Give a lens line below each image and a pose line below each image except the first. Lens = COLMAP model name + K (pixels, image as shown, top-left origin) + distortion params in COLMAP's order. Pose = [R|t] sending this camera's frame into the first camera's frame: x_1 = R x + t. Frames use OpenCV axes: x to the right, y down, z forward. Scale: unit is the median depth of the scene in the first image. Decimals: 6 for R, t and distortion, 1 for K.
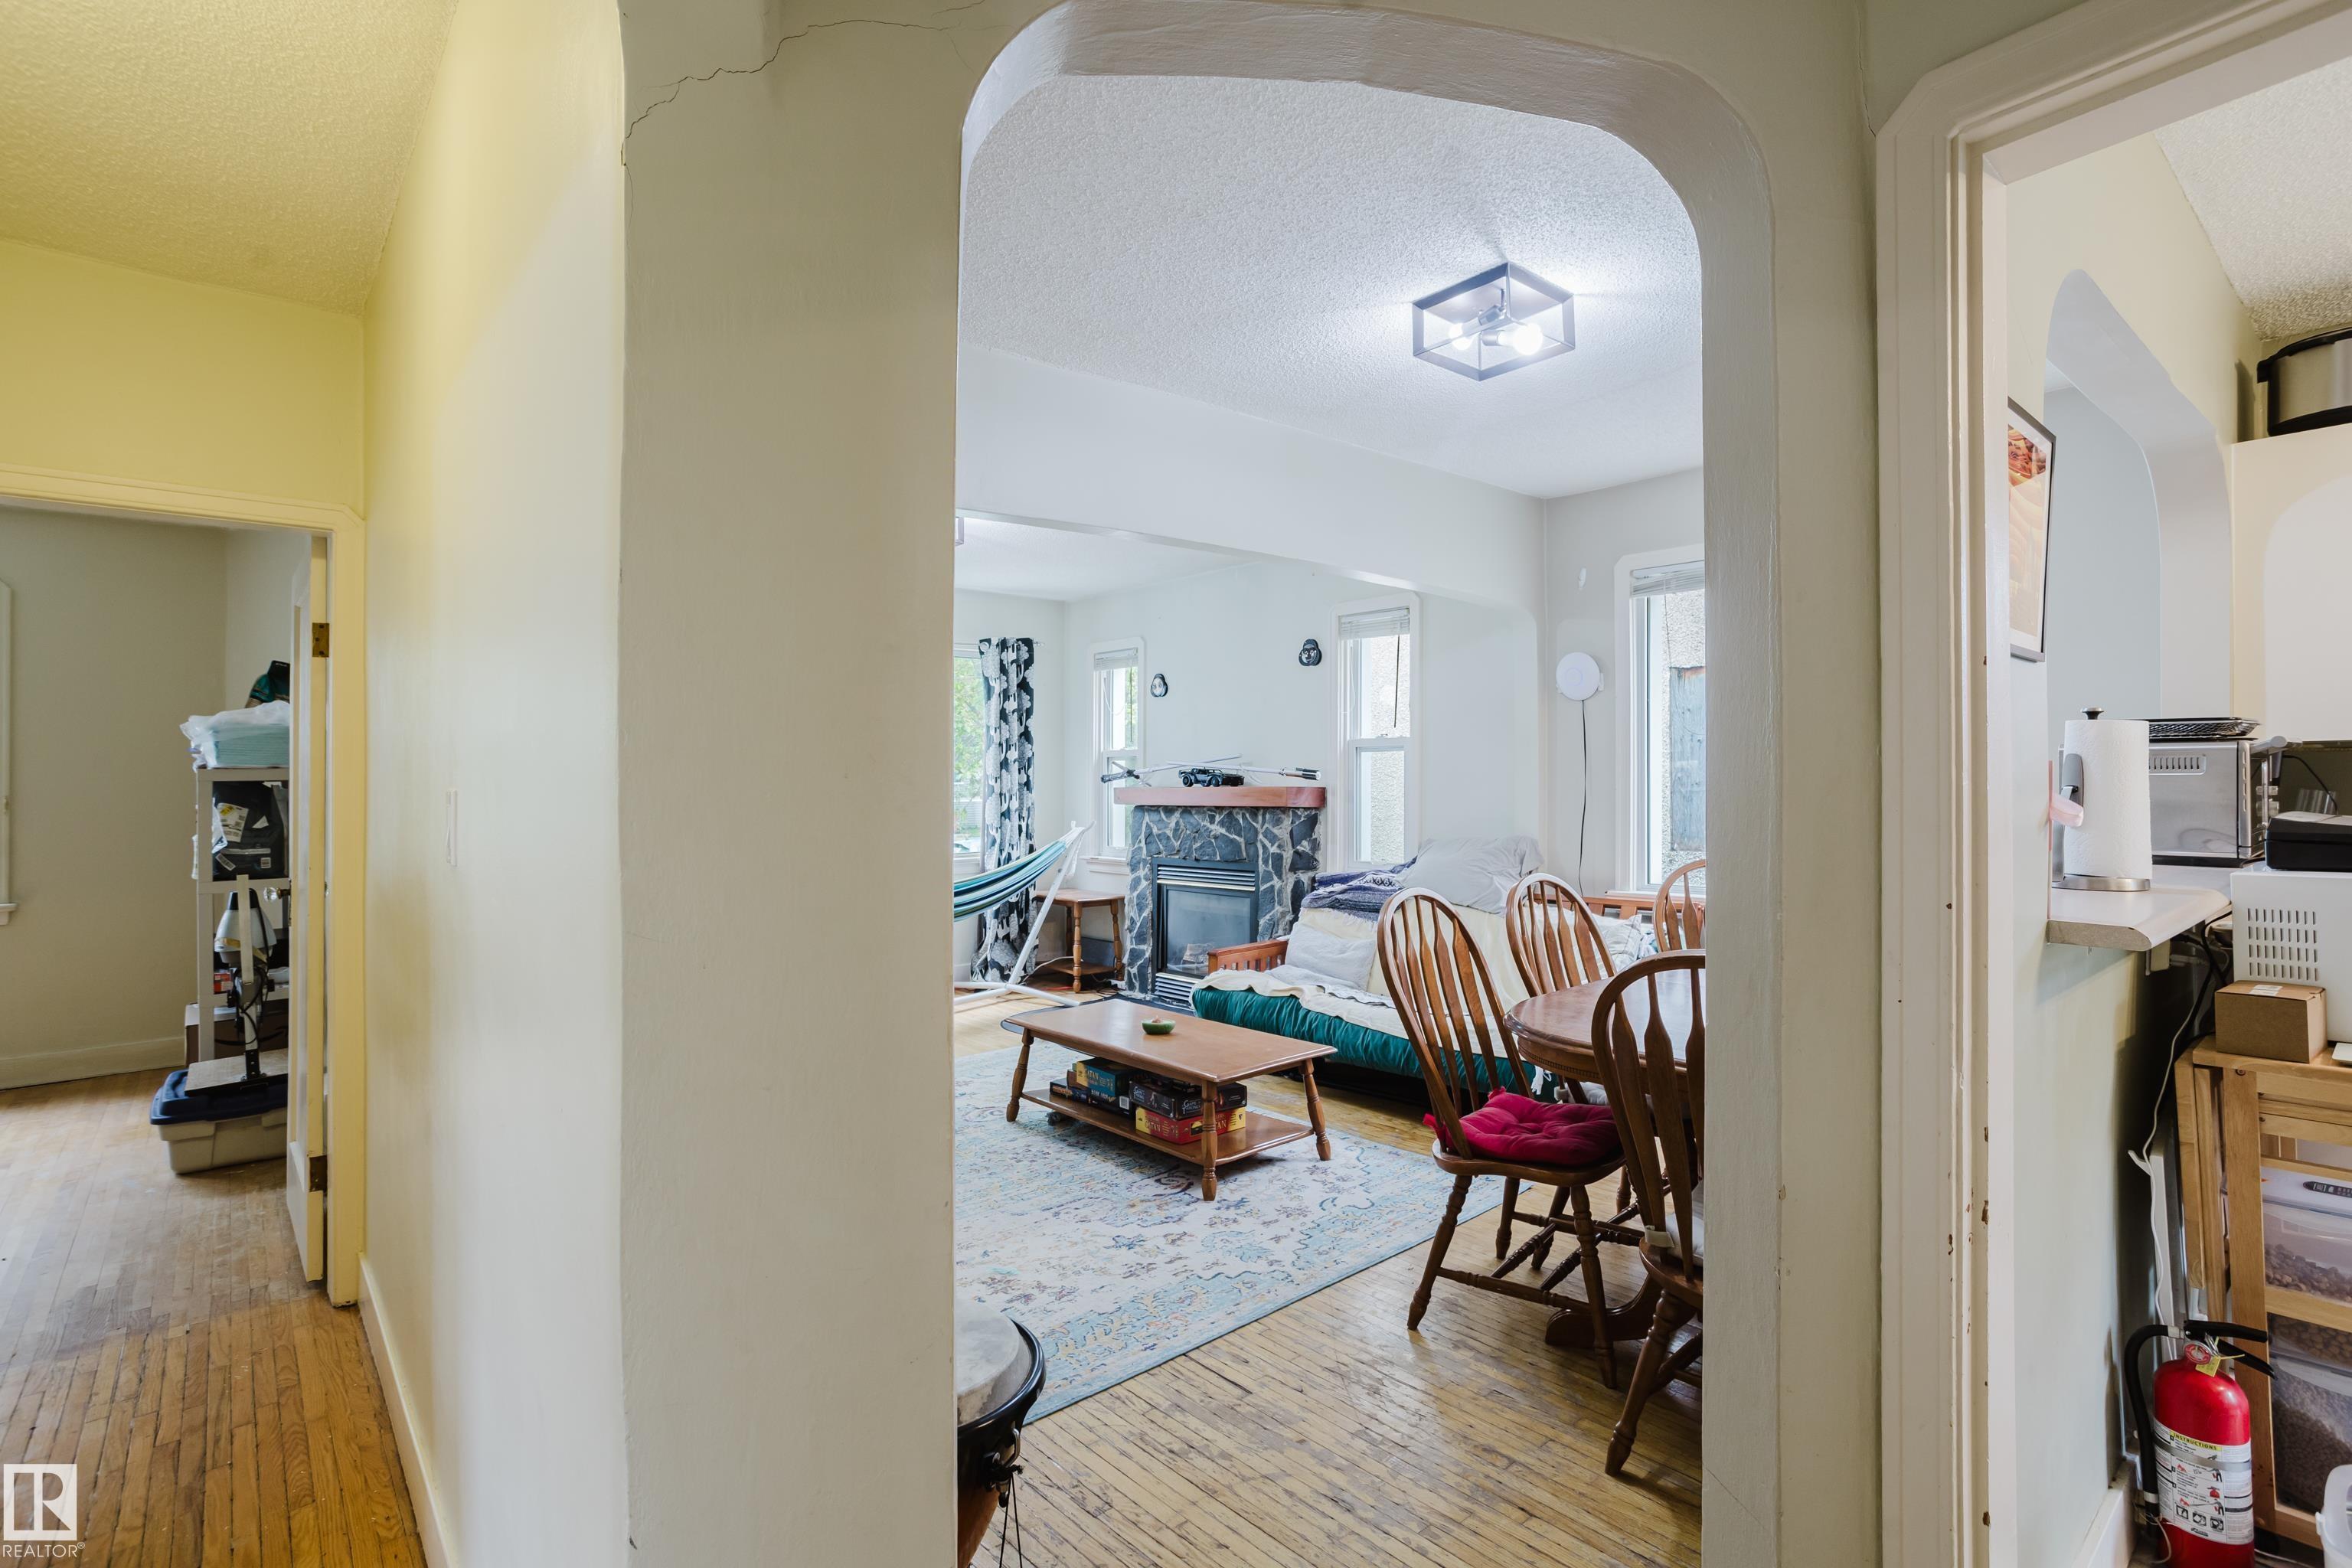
lens RADIAL K [[1140.0, 0, 1184.3], [0, 1140.0, 773.9], [0, 0, 1]] dist [-0.051710, 0.028817]
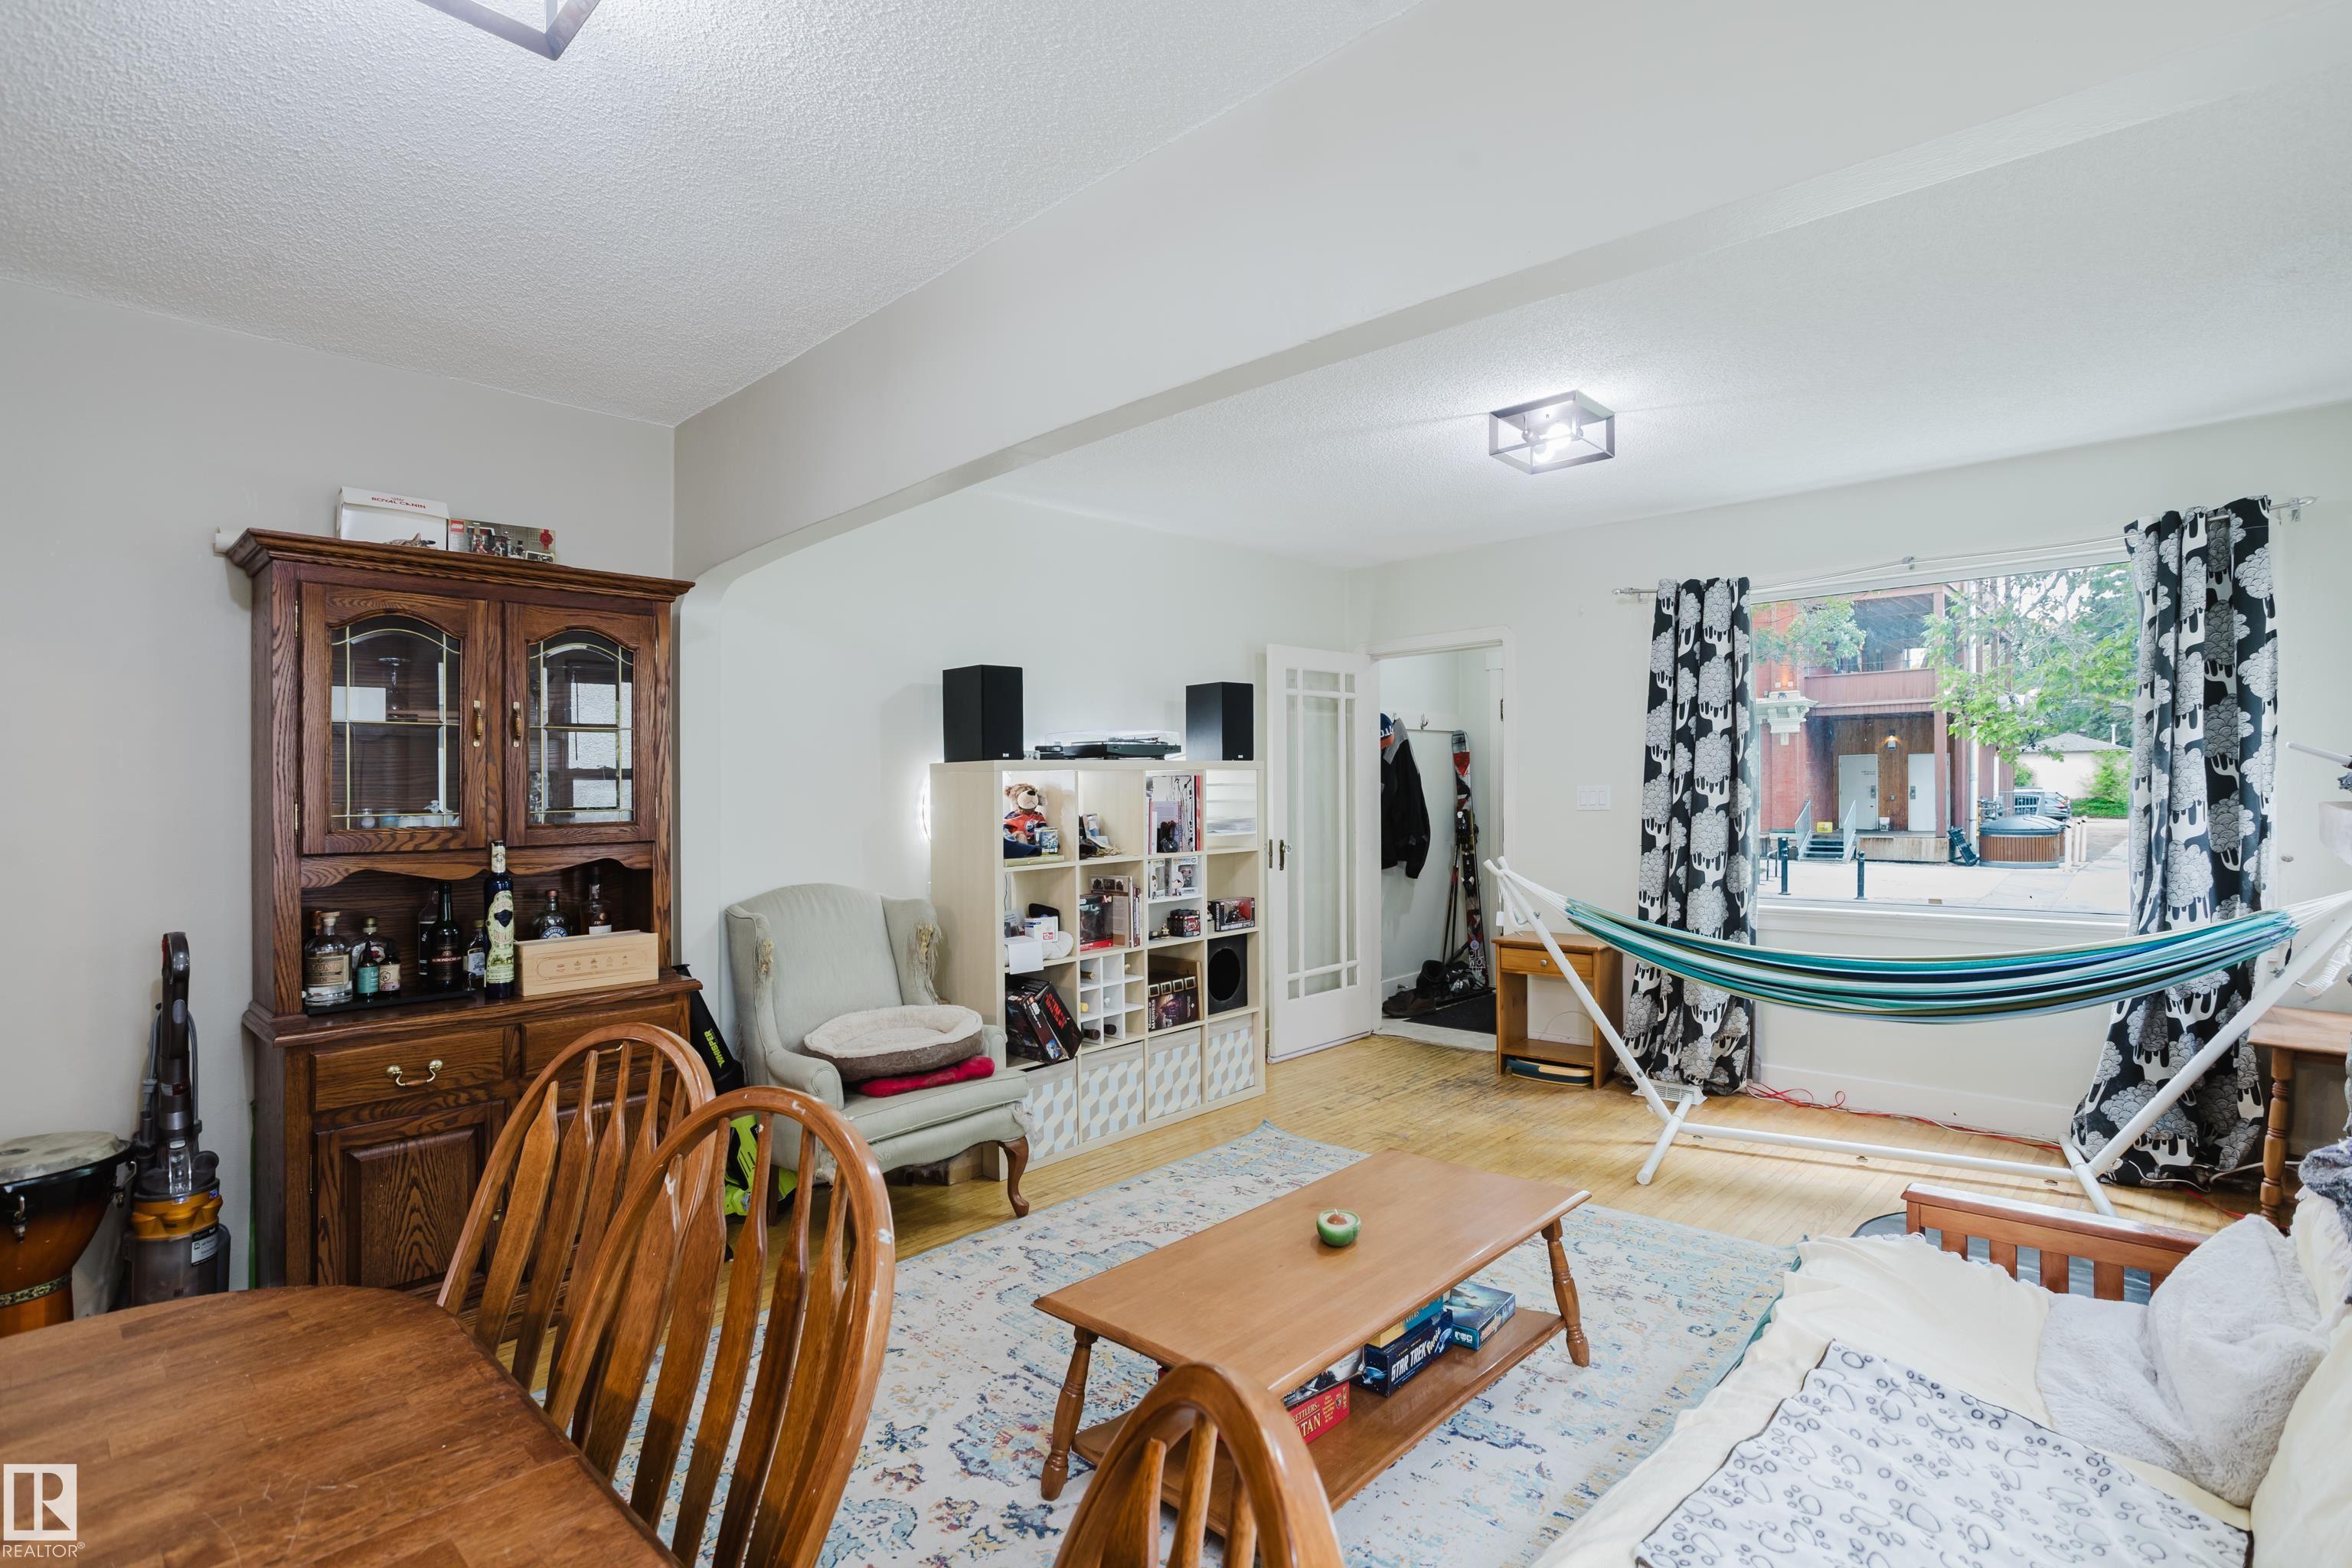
lens RADIAL K [[1140.0, 0, 1184.2], [0, 1140.0, 792.8], [0, 0, 1]] dist [-0.051710, 0.028817]
pose [[0.100339, 0.007415, -0.994926, 0.361599], [0.018535, 0.999785, 0.009321, -0.004659], [0.994781, -0.019377, 0.100180, 0.584413]]
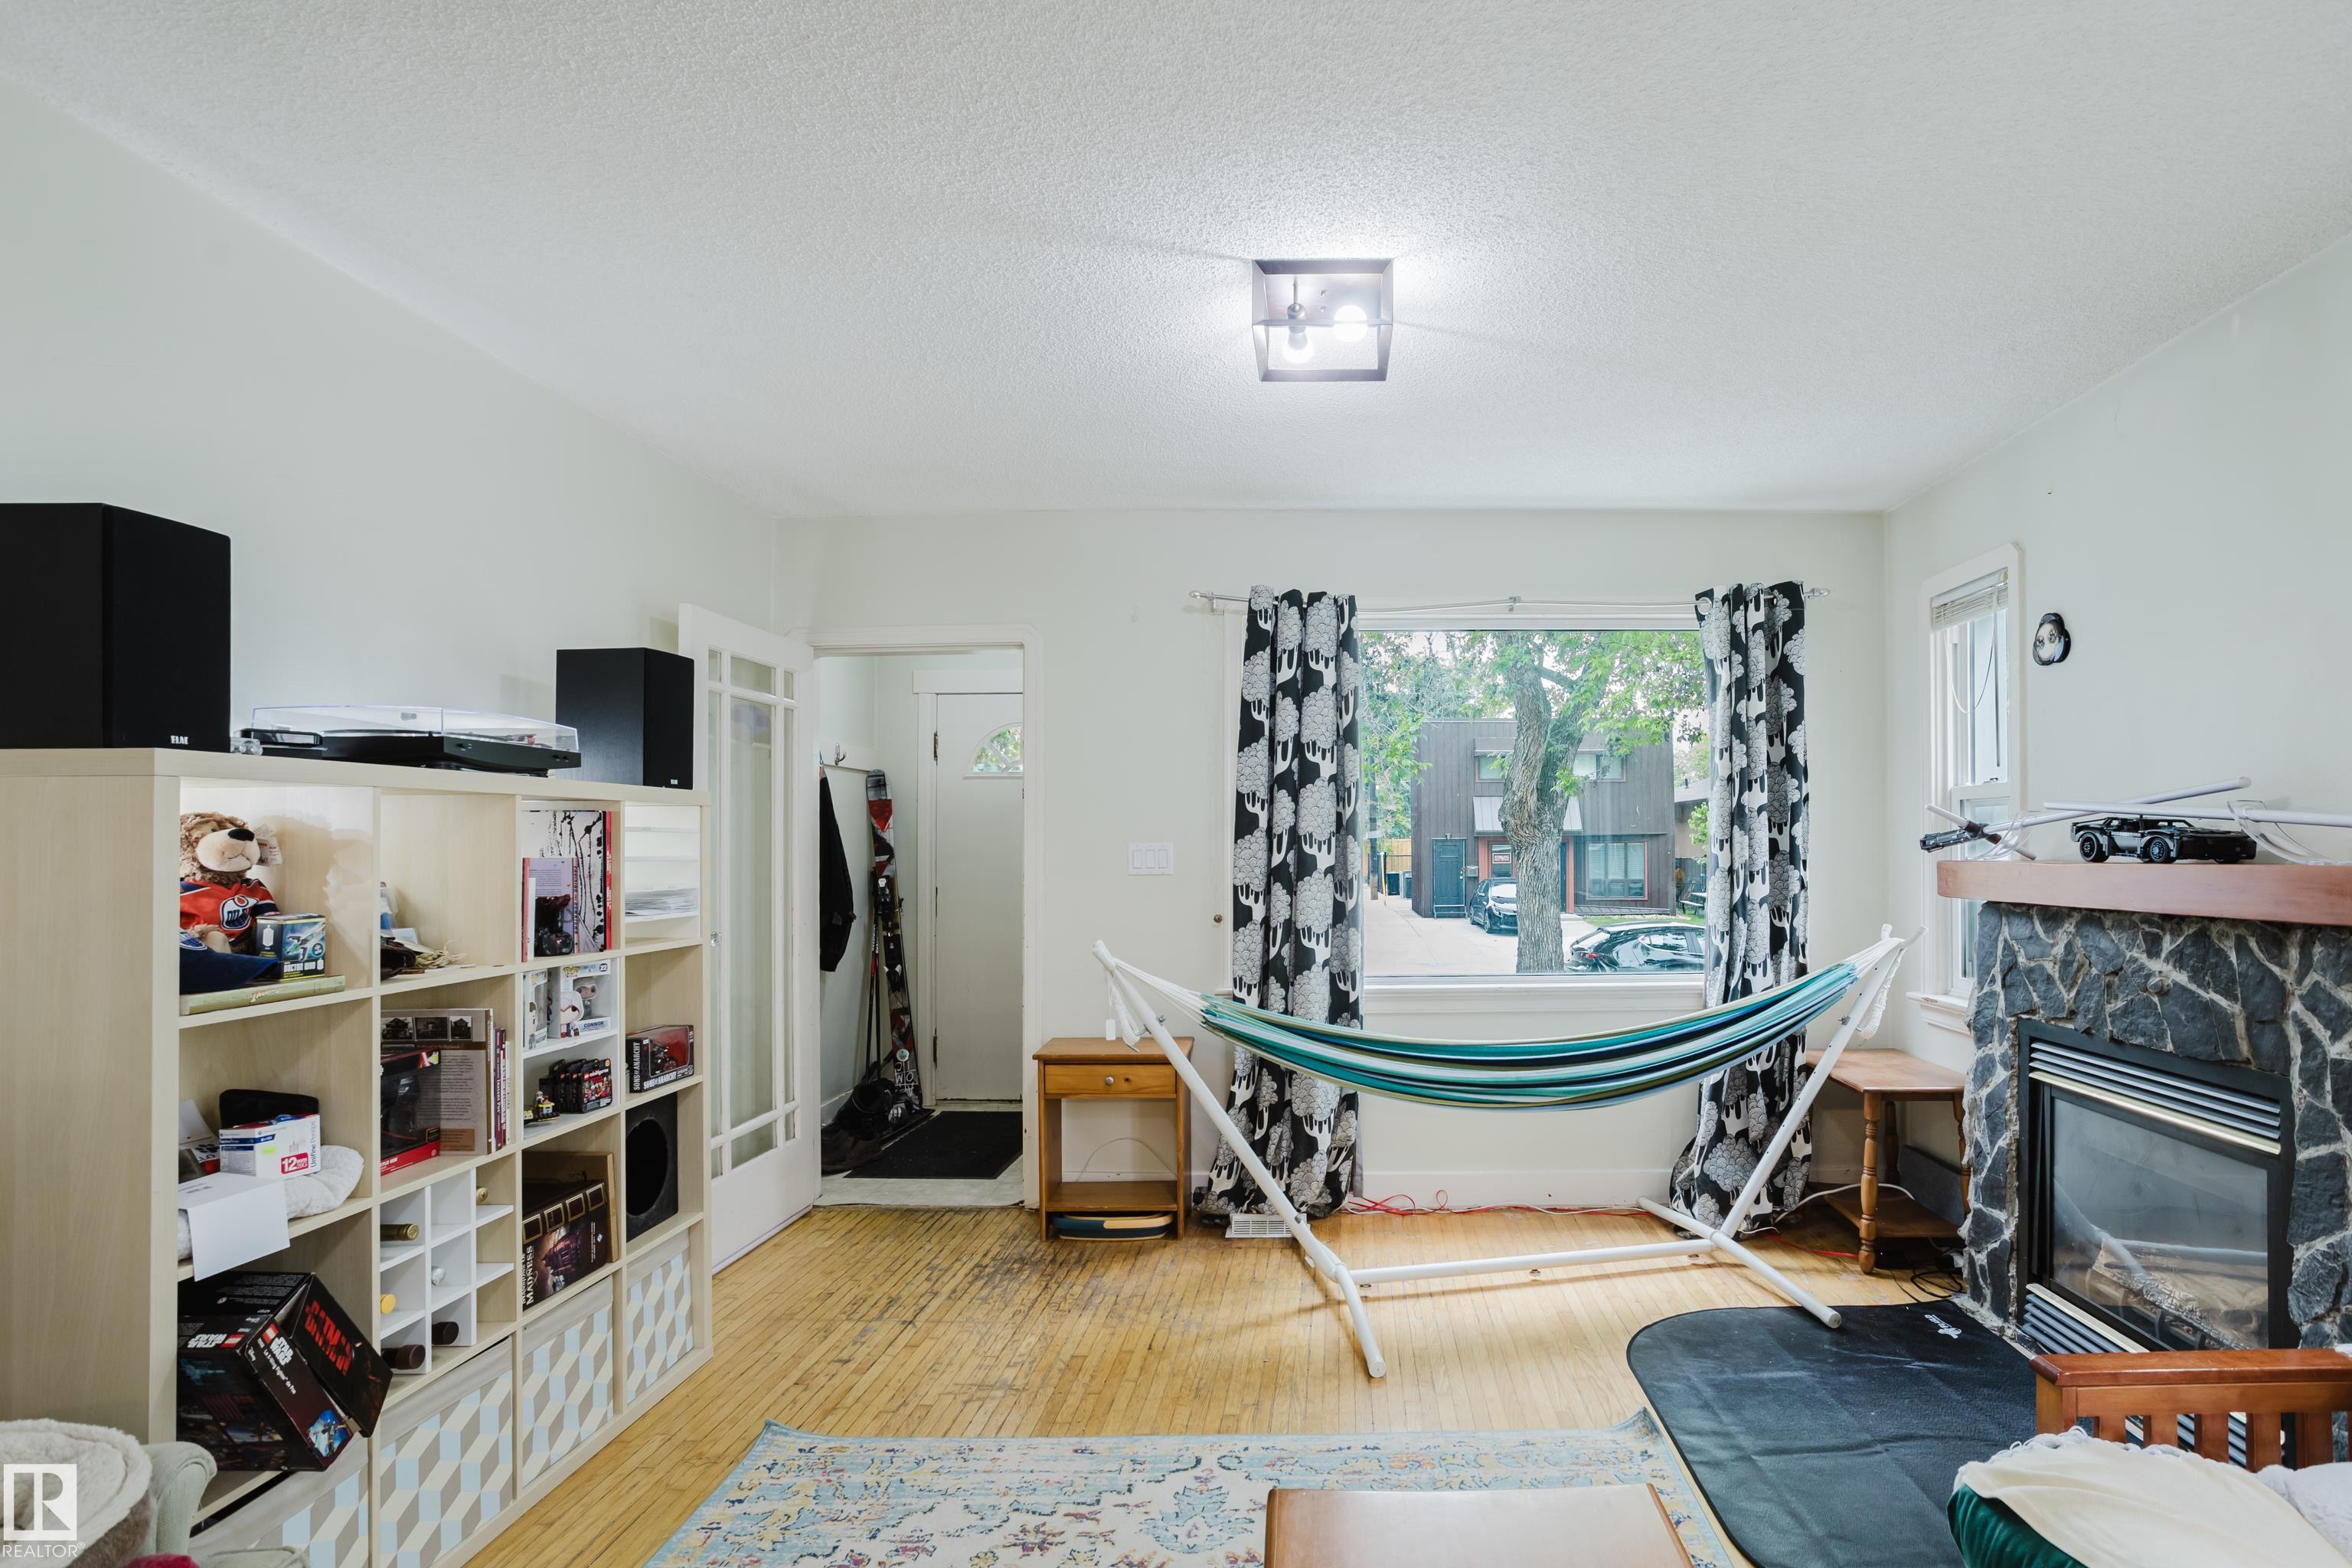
lens RADIAL K [[1196.6, 0, 1322.7], [0, 1196.6, 829.2], [0, 0, 1]] dist [-0.042199, 0.017279]
pose [[0.751945, -0.007860, -0.659179, 0.079234], [0.003043, 0.999960, -0.008453, 0.002234], [0.659218, 0.004350, 0.751939, 0.516351]]
